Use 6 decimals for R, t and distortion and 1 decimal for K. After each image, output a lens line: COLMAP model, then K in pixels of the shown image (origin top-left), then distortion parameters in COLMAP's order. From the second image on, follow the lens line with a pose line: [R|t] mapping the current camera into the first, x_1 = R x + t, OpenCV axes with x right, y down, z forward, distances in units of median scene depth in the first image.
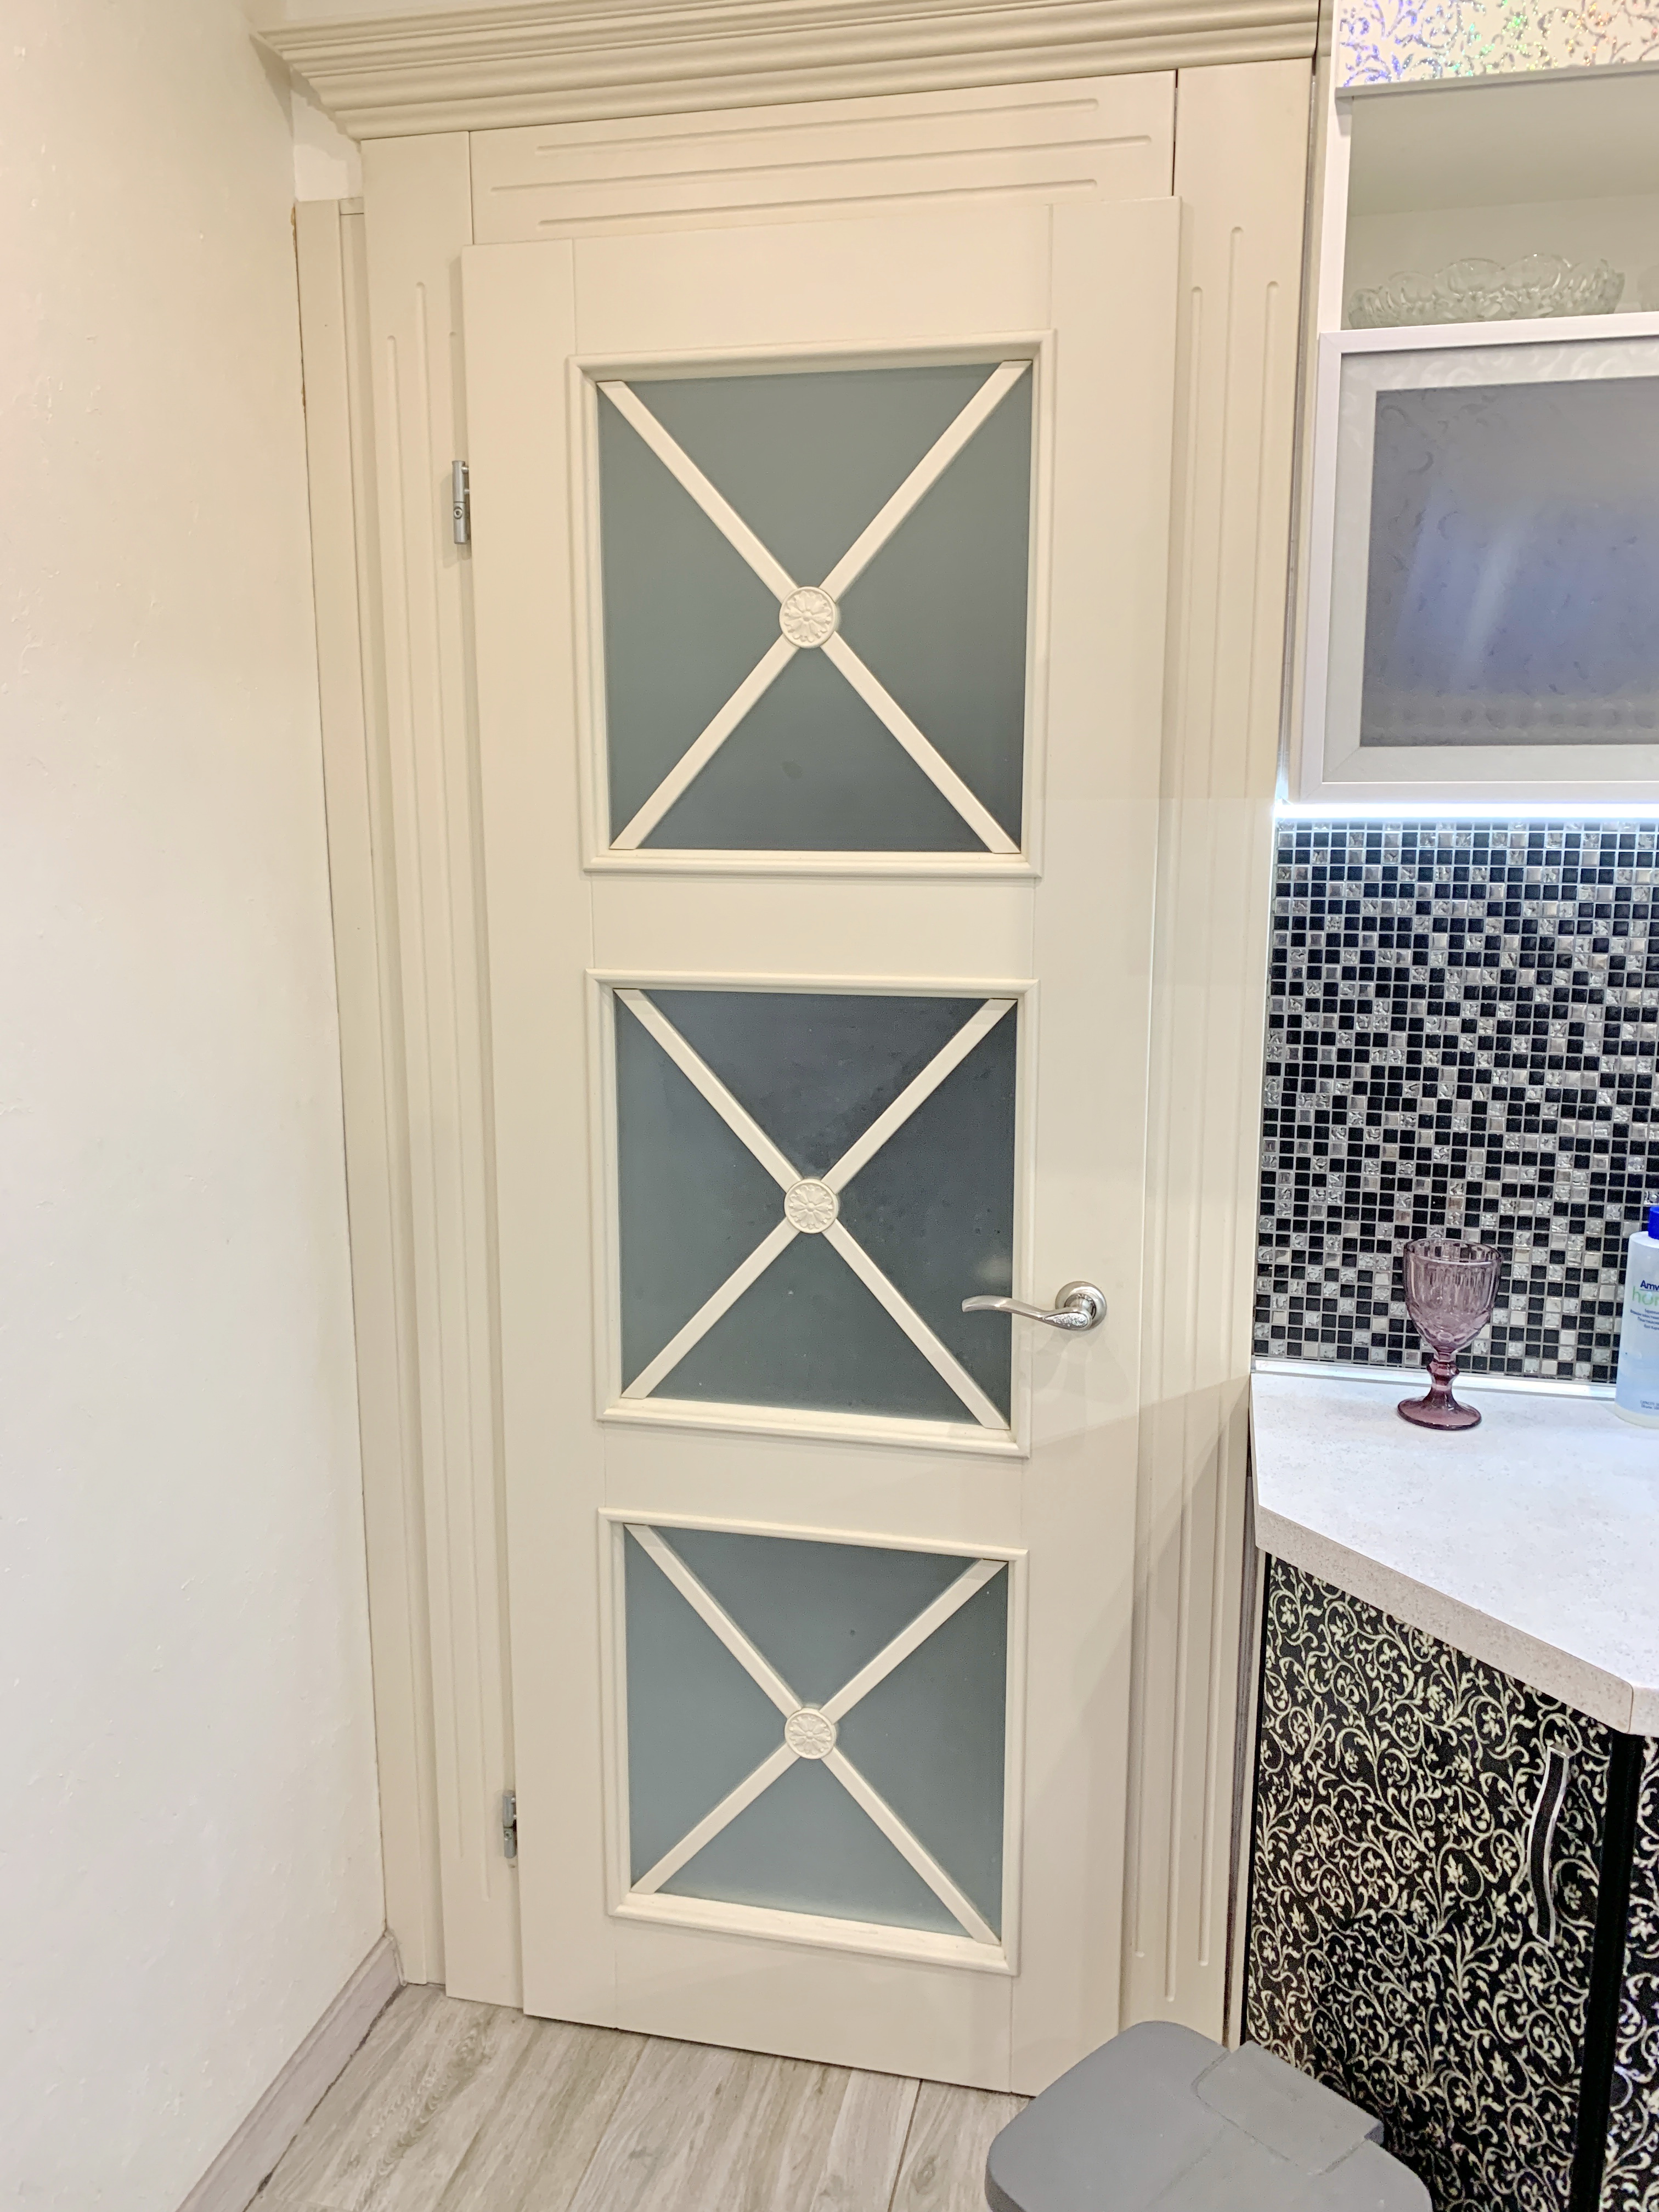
lens RADIAL K [[1545.2, 0, 1004.1], [0, 1545.2, 1033.6], [0, 0, 1]] dist [-0.010991, 0.007227]
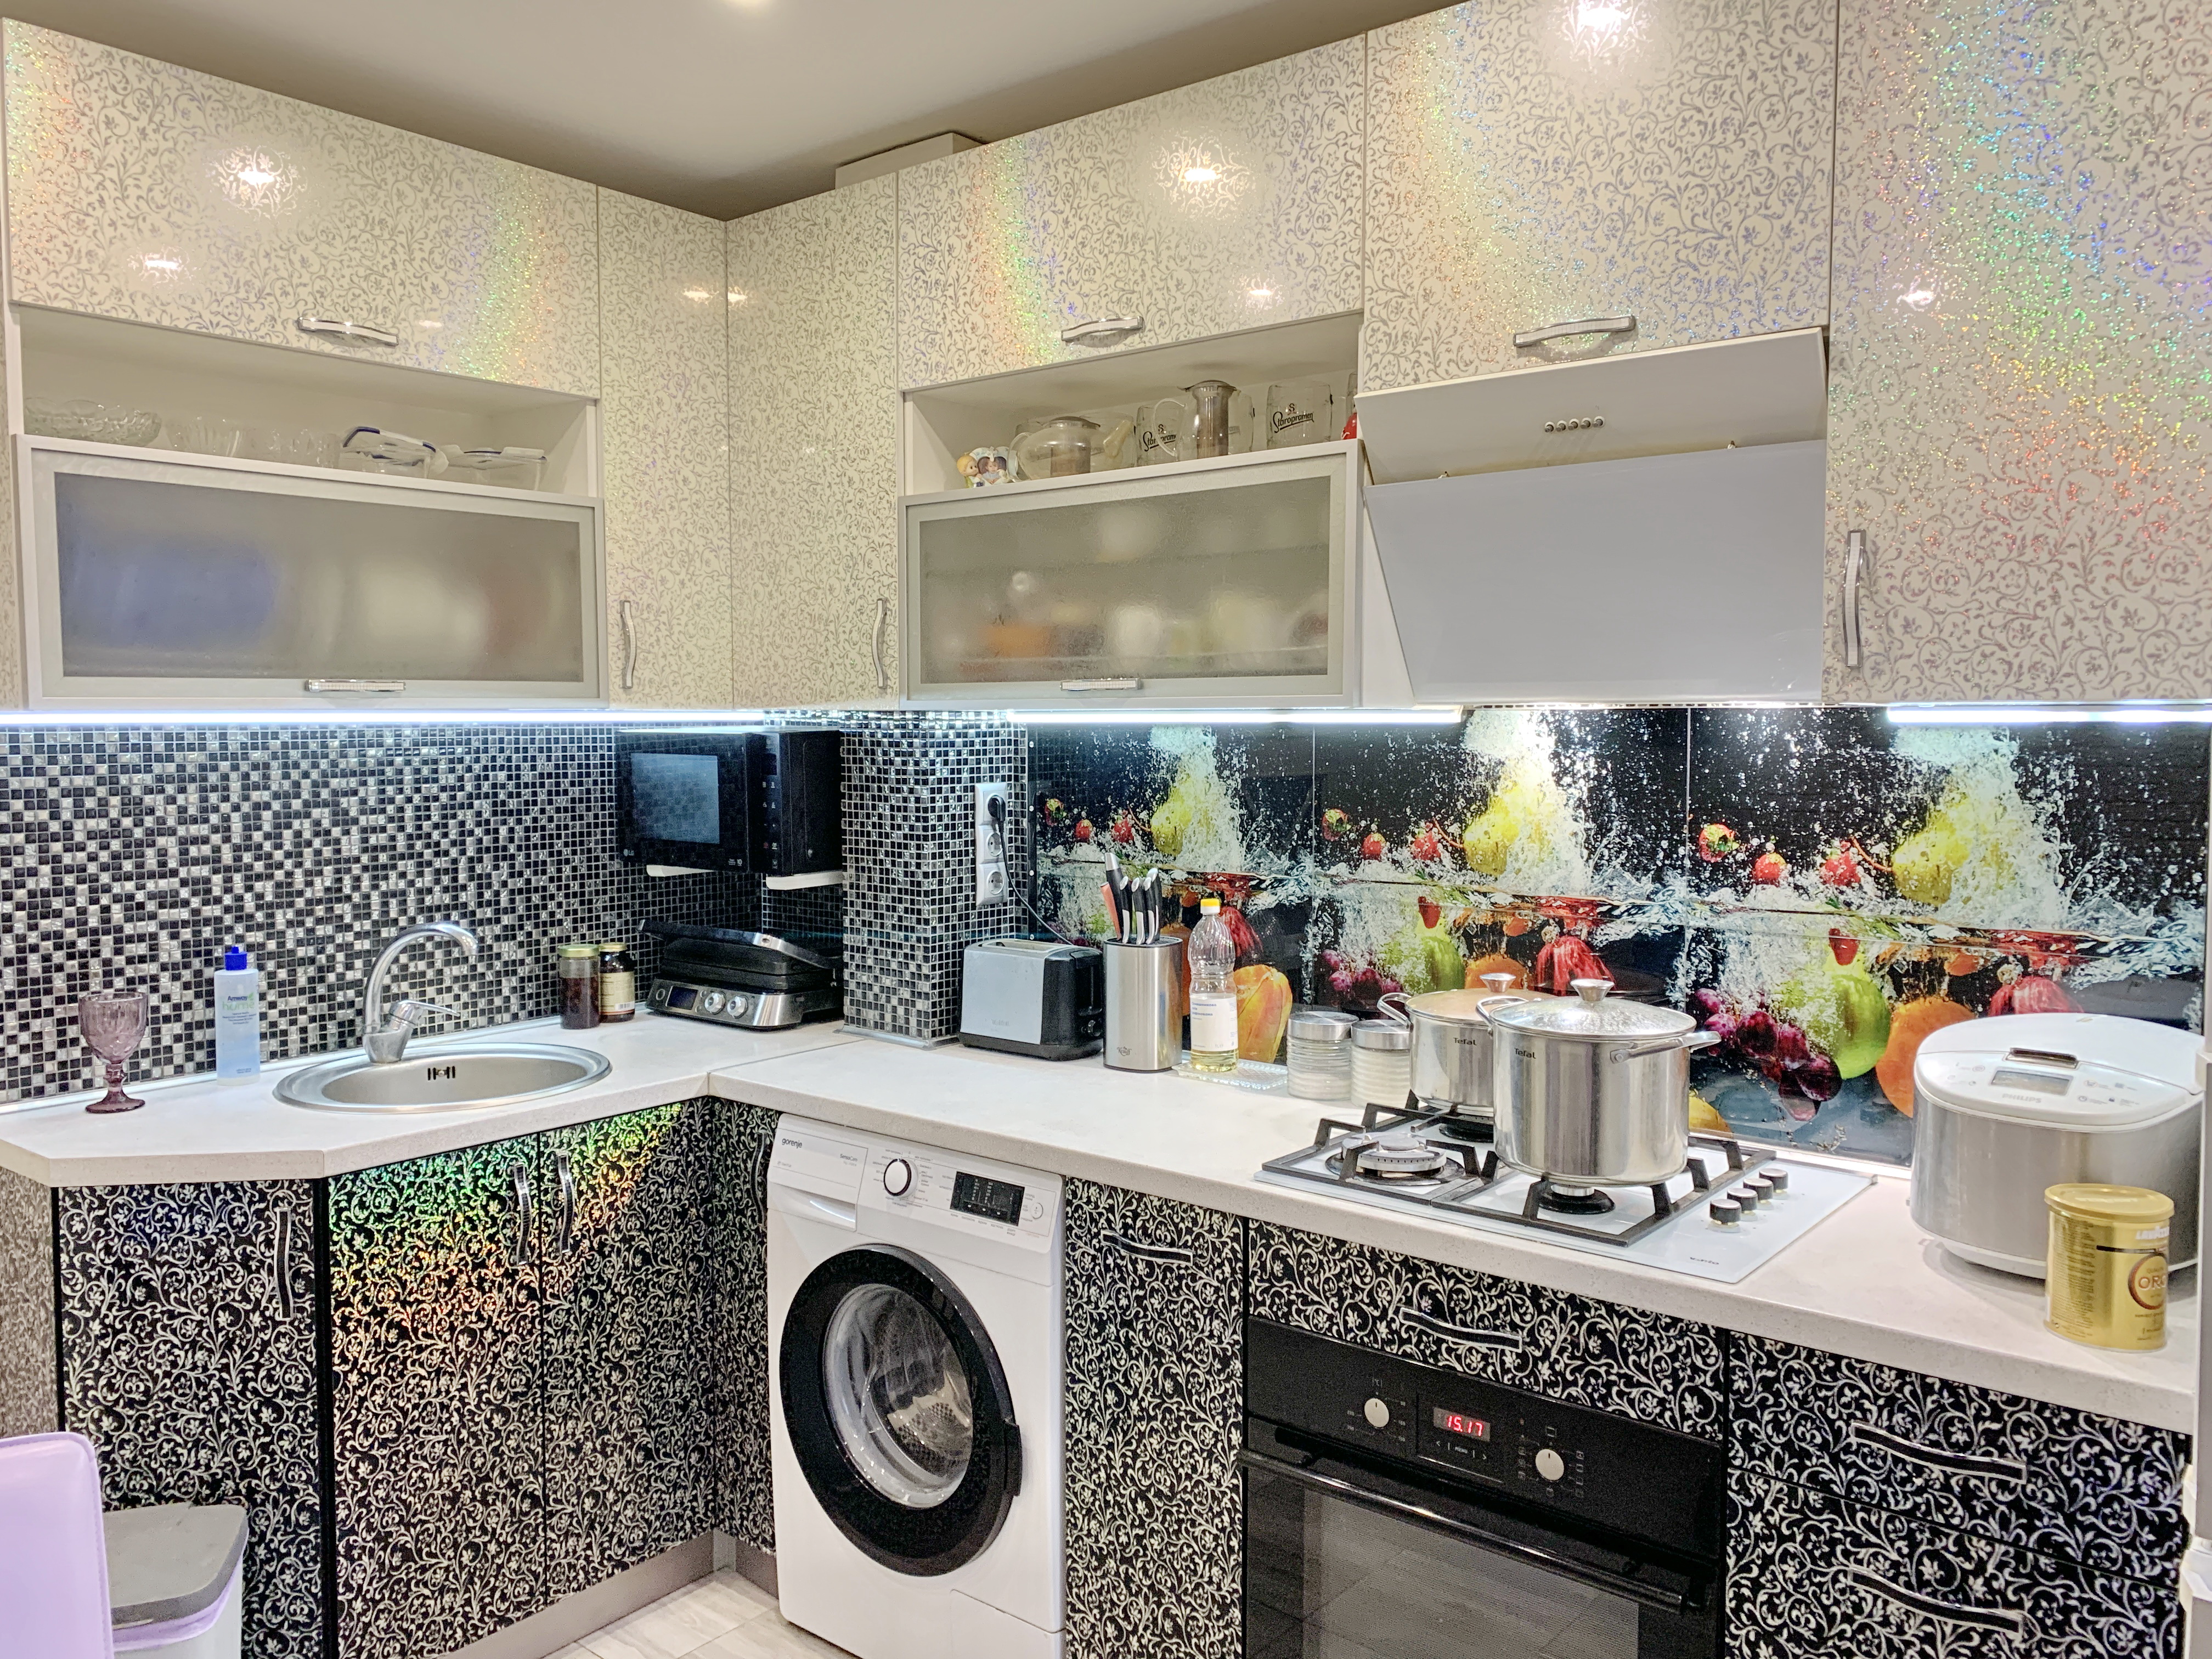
lens RADIAL K [[1674.9, 0, 1109.1], [0, 1674.9, 807.9], [0, 0, 1]] dist [0.014250, -0.008889]
pose [[0.434142, -0.051535, 0.899369, -0.767123], [0.158991, 0.987074, -0.020188, 0.141865], [-0.886703, 0.151756, 0.436724, -0.644151]]
